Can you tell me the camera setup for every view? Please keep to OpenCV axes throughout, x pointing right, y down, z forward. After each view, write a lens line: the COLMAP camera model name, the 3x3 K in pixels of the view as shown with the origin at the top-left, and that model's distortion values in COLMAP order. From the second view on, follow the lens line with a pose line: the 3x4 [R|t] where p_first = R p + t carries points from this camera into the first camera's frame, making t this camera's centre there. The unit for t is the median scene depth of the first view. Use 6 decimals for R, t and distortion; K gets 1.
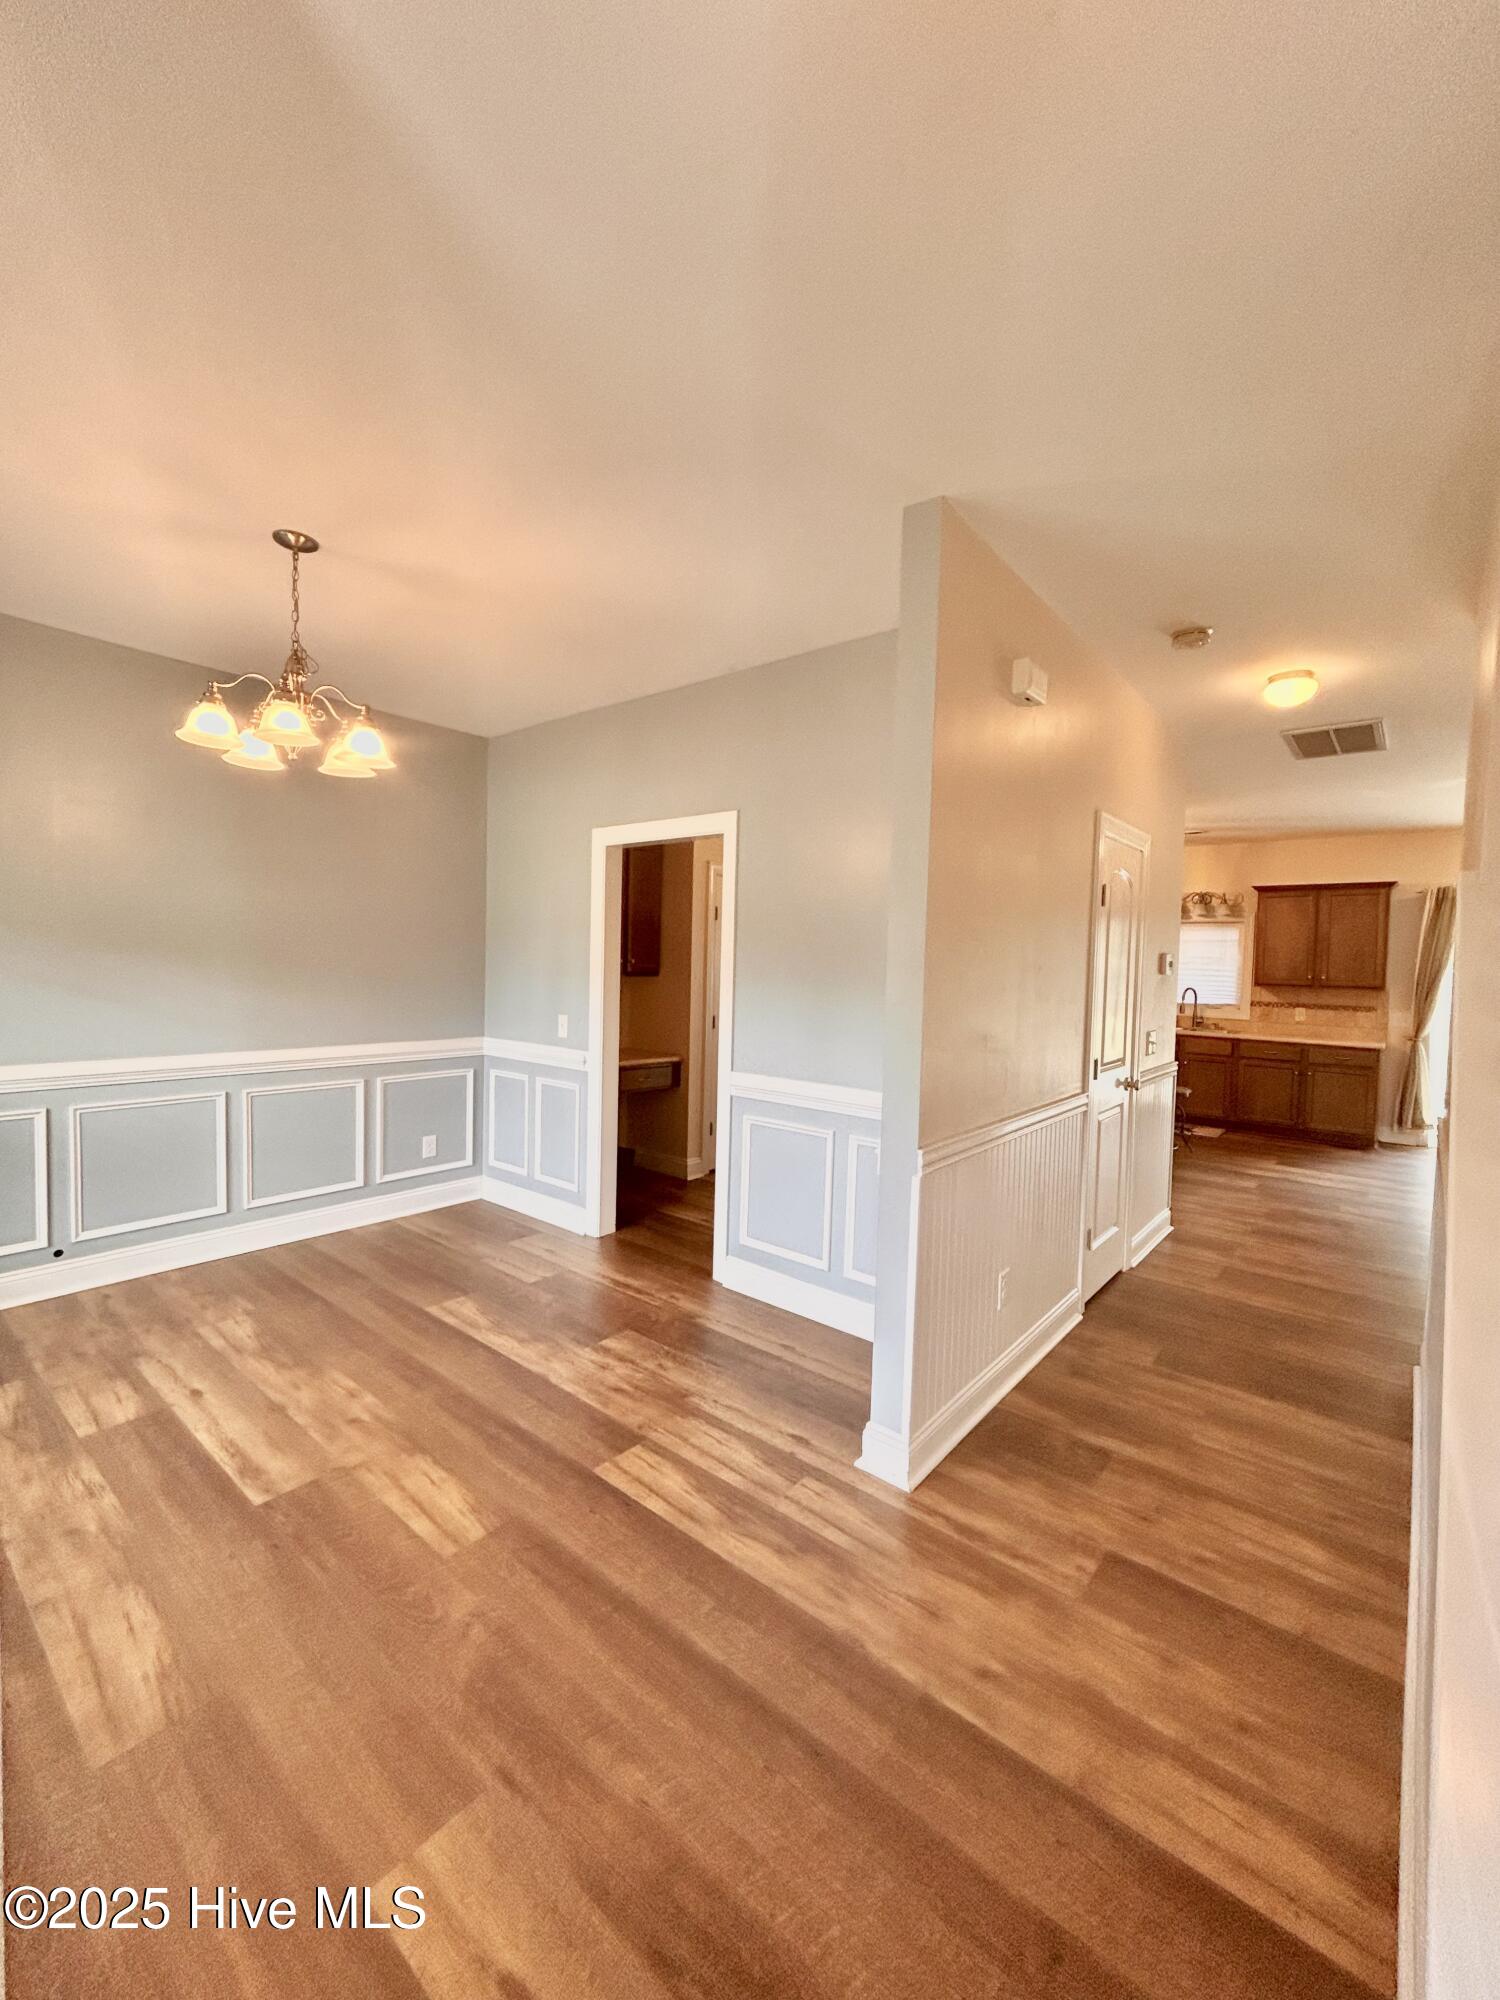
lens RADIAL K [[812.6, 0, 751.5], [0, 812.6, 996.9], [0, 0, 1]] dist [-0.003293, 0.003197]
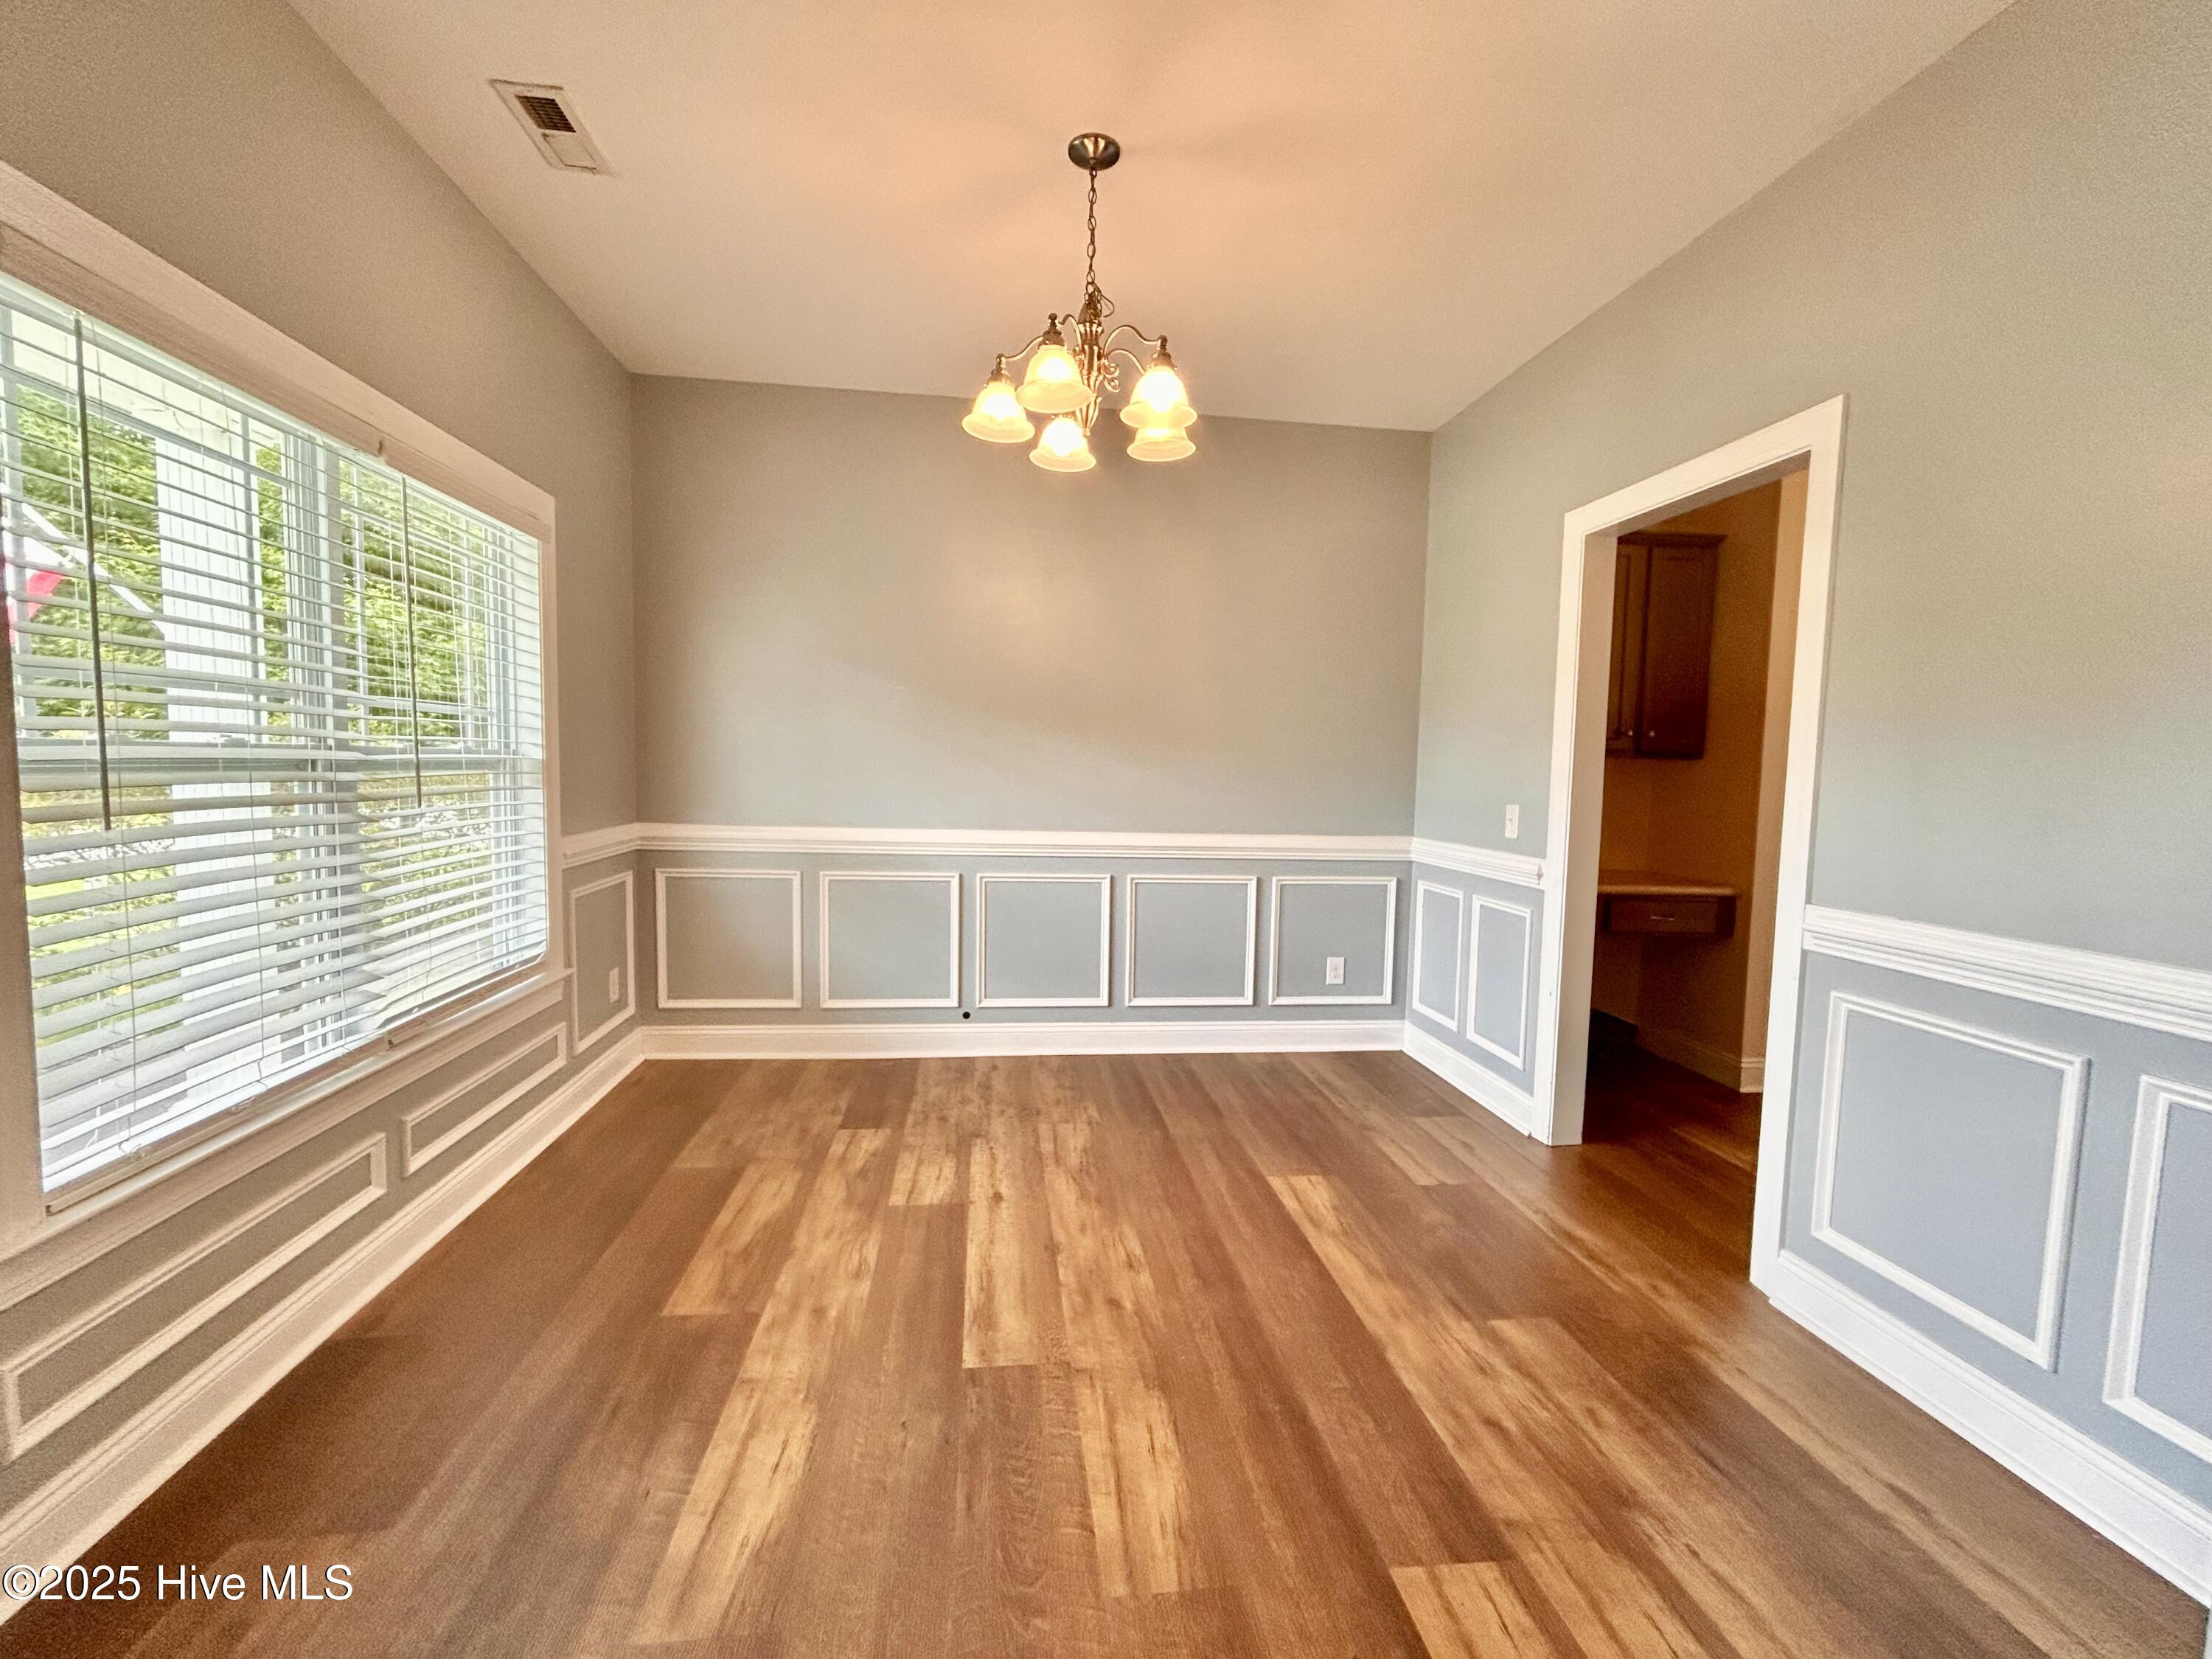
lens RADIAL K [[898.7, 0, 1102.3], [0, 898.7, 827.6], [0, 0, 1]] dist [-0.003293, 0.003197]
pose [[0.729159, 0.038480, -0.683261, 0.048502], [-0.035096, 0.999207, 0.018819, 0.060204], [0.683443, 0.010258, 0.729931, 0.339568]]
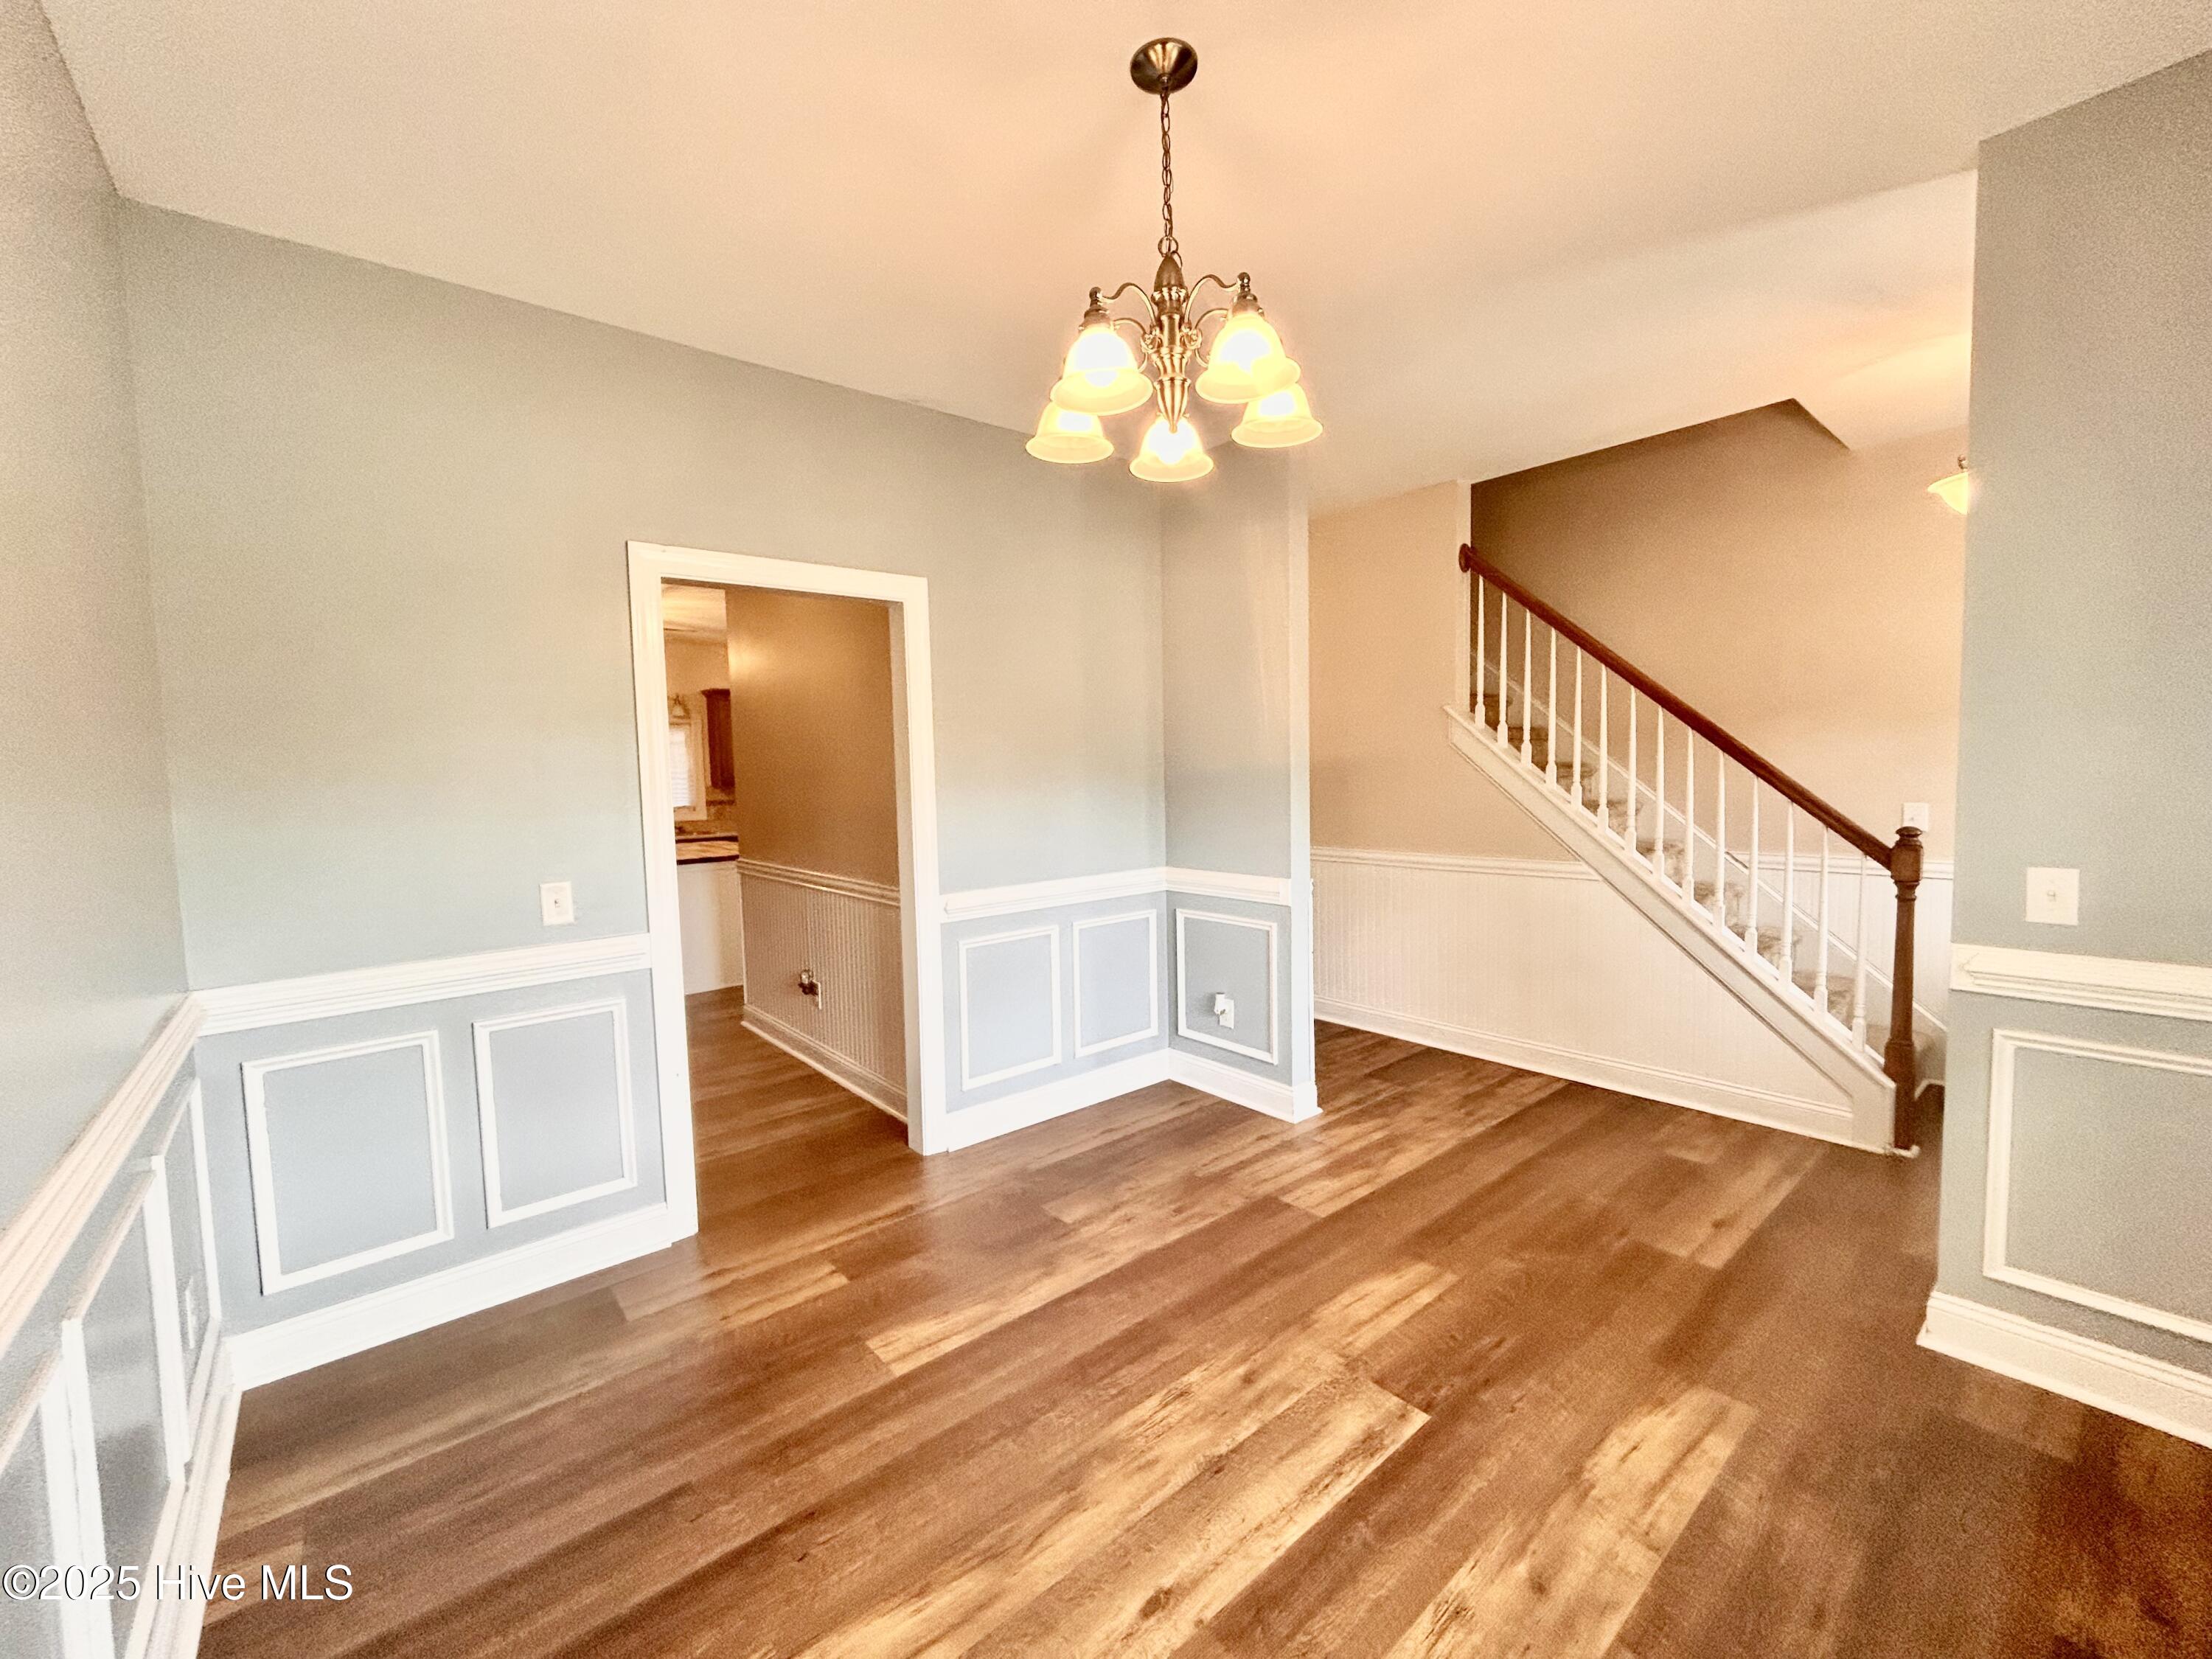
lens RADIAL K [[898.7, 0, 1099.2], [0, 898.7, 825.6], [0, 0, 1]] dist [-0.003293, 0.003197]
pose [[0.186088, -0.095031, 0.977927, -1.136087], [0.077796, 0.993612, 0.081751, -0.052805], [-0.979448, 0.060866, 0.192293, 0.843392]]
